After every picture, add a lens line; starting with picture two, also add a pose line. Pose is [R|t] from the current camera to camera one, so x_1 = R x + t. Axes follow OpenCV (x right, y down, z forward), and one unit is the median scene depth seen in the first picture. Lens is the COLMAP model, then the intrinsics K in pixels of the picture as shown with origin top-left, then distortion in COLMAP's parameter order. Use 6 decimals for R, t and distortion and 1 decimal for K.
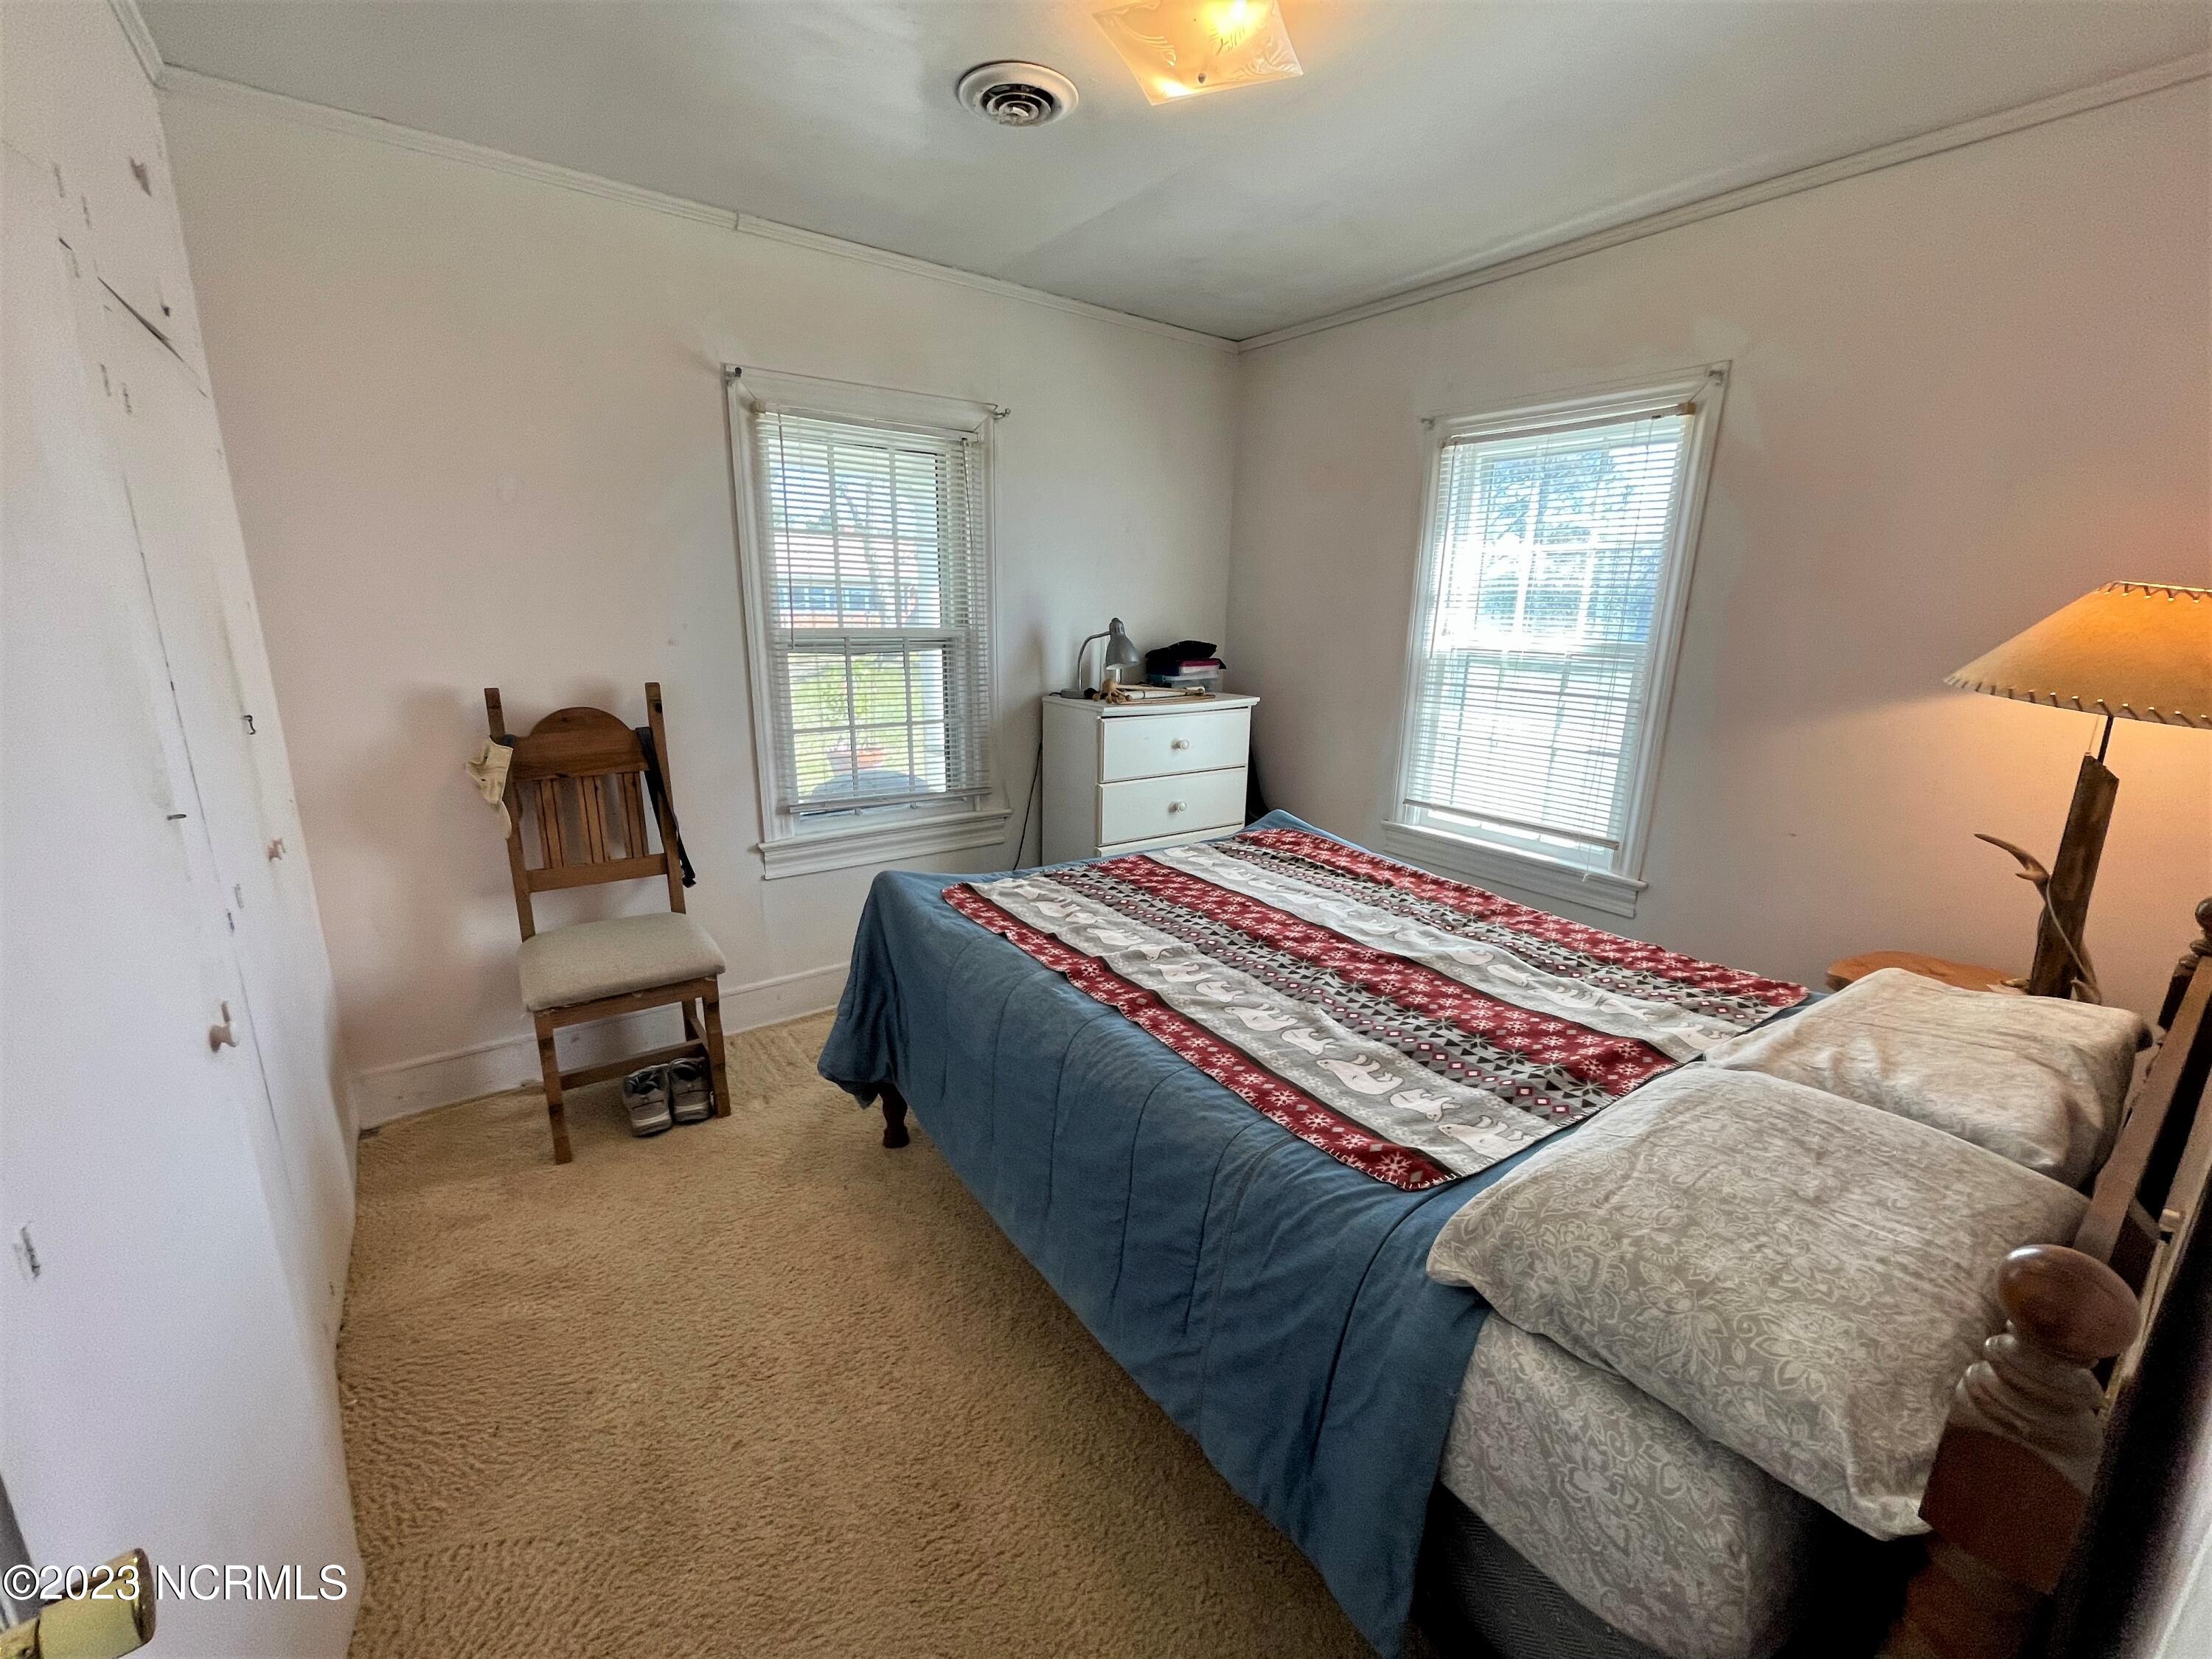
lens RADIAL K [[888.5, 0, 1121.8], [0, 888.5, 834.4], [0, 0, 1]] dist [-0.004107, -0.000558]
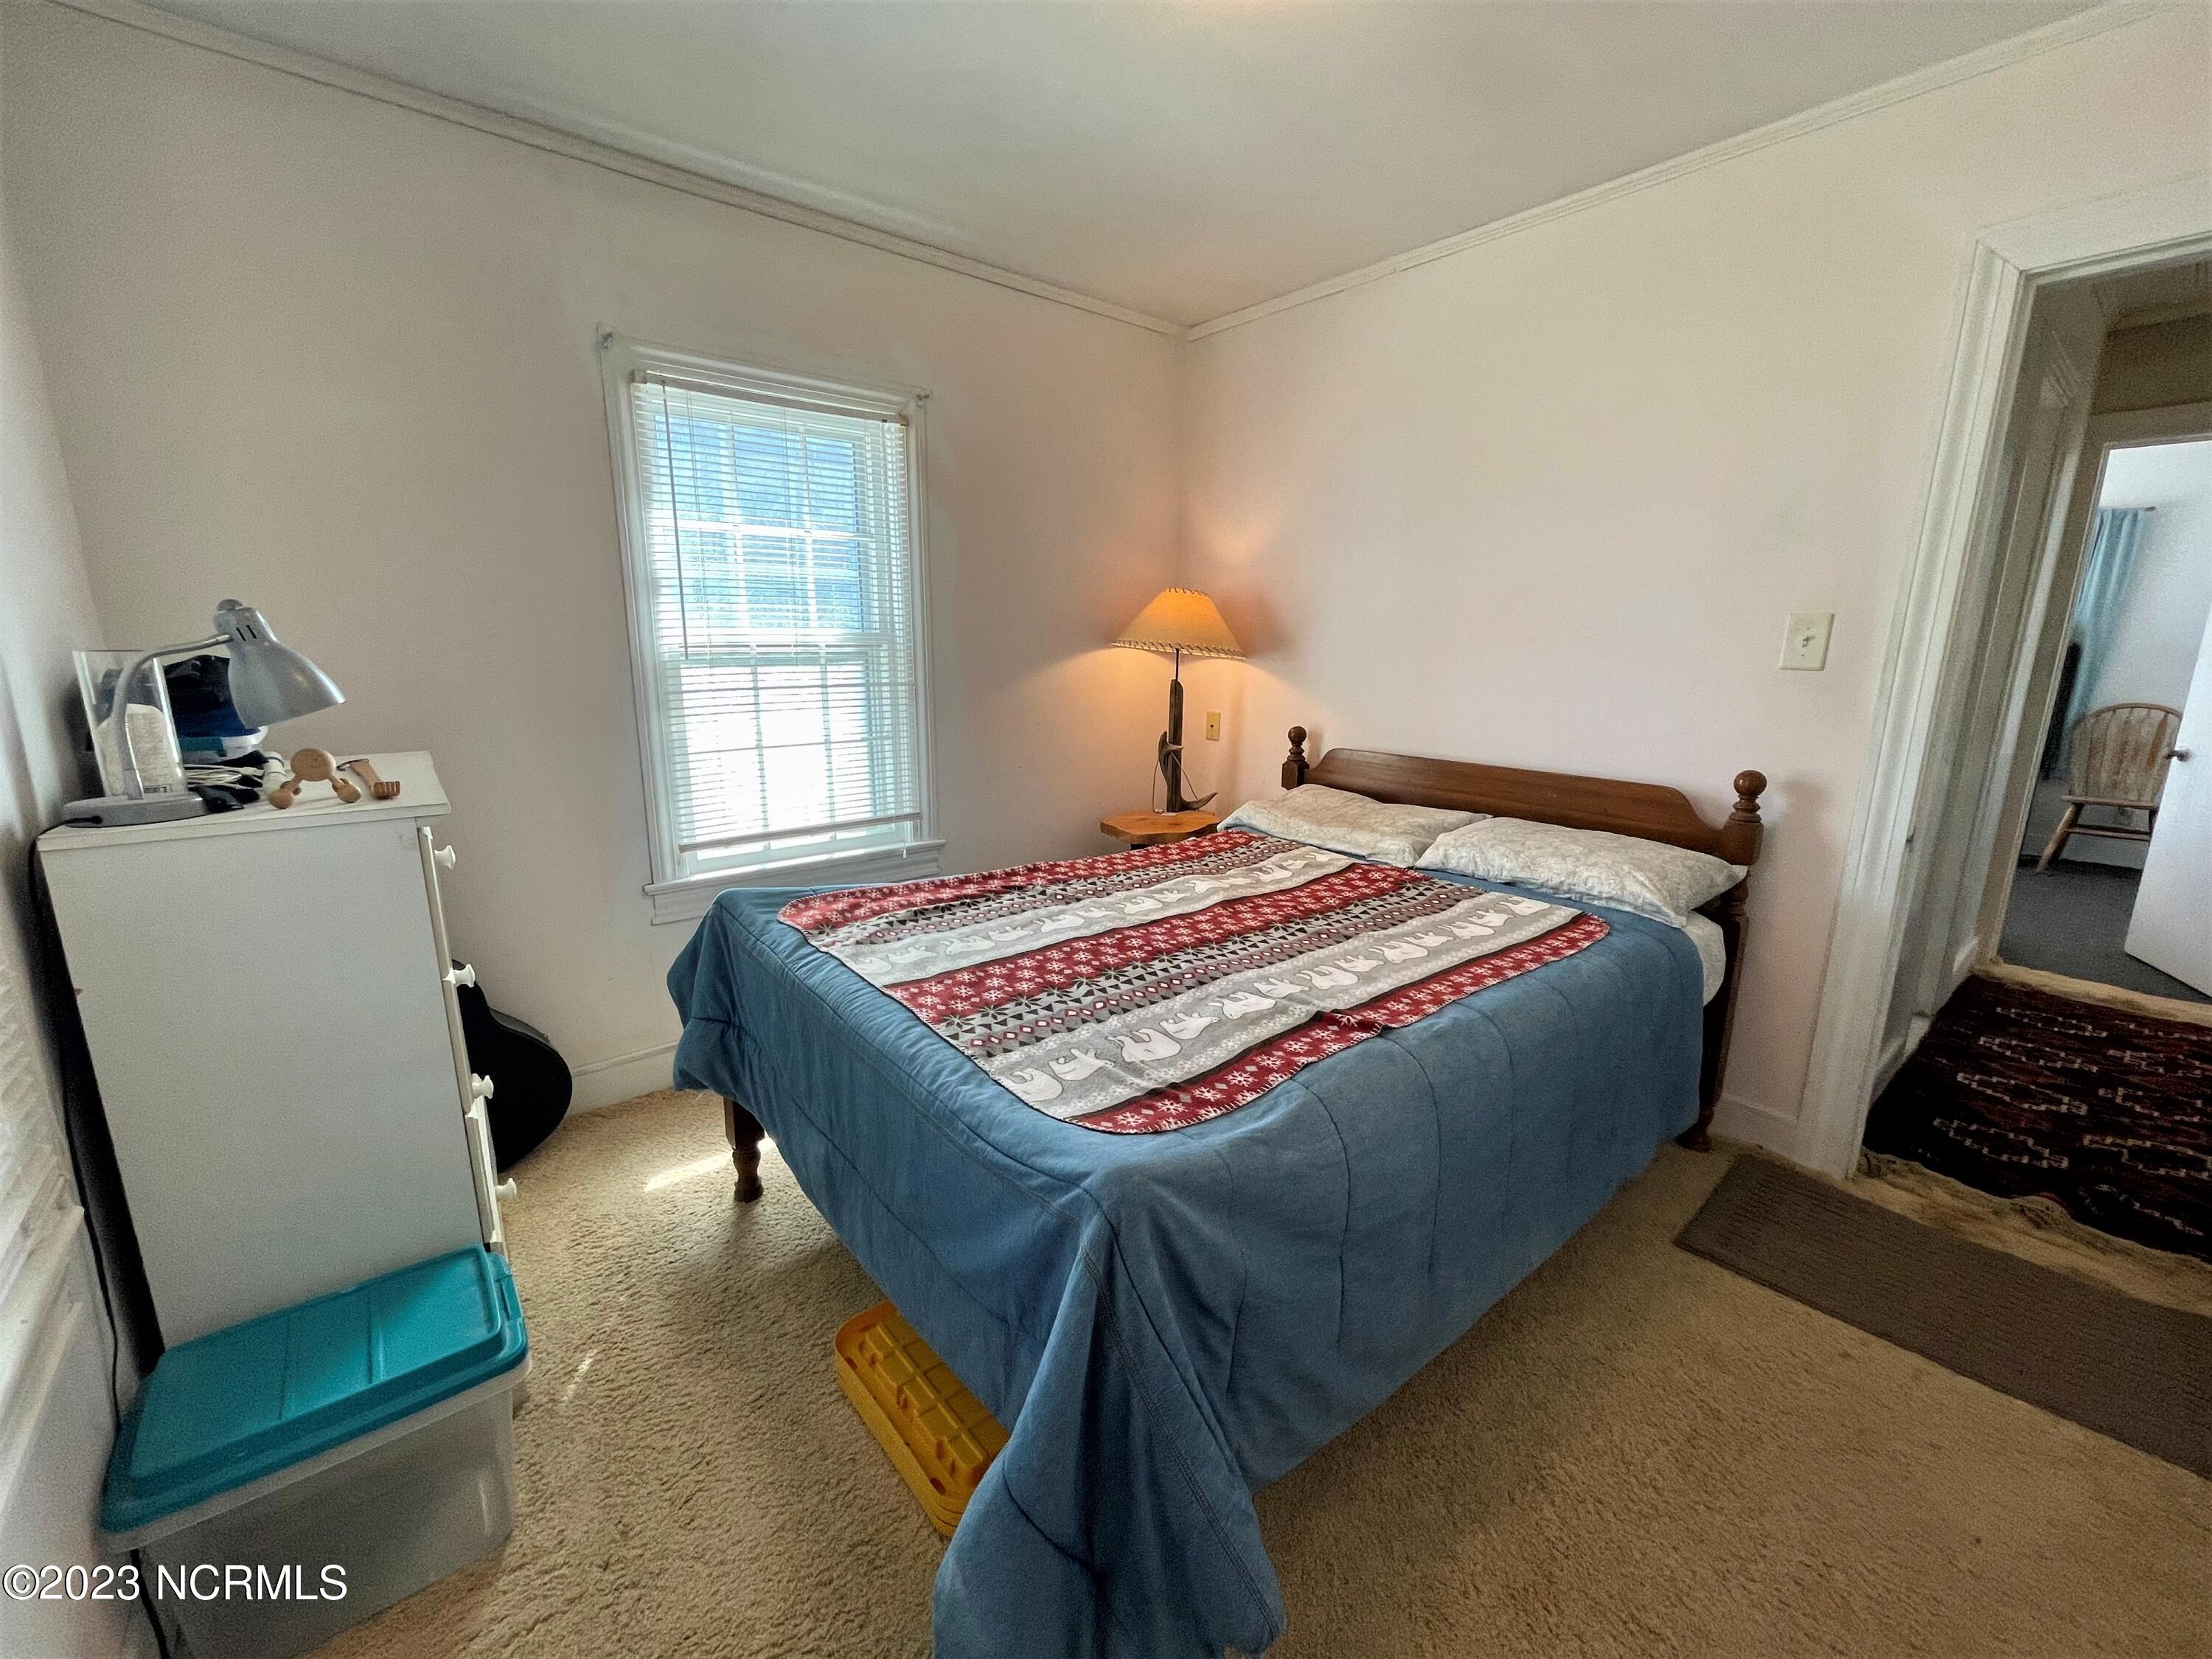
lens RADIAL K [[888.5, 0, 1117.6], [0, 888.5, 813.9], [0, 0, 1]] dist [-0.004107, -0.000558]
pose [[-0.048902, -0.217856, 0.974755, -0.591849], [0.244443, 0.943634, 0.223164, -0.197906], [-0.968430, 0.249185, 0.007108, 0.869166]]
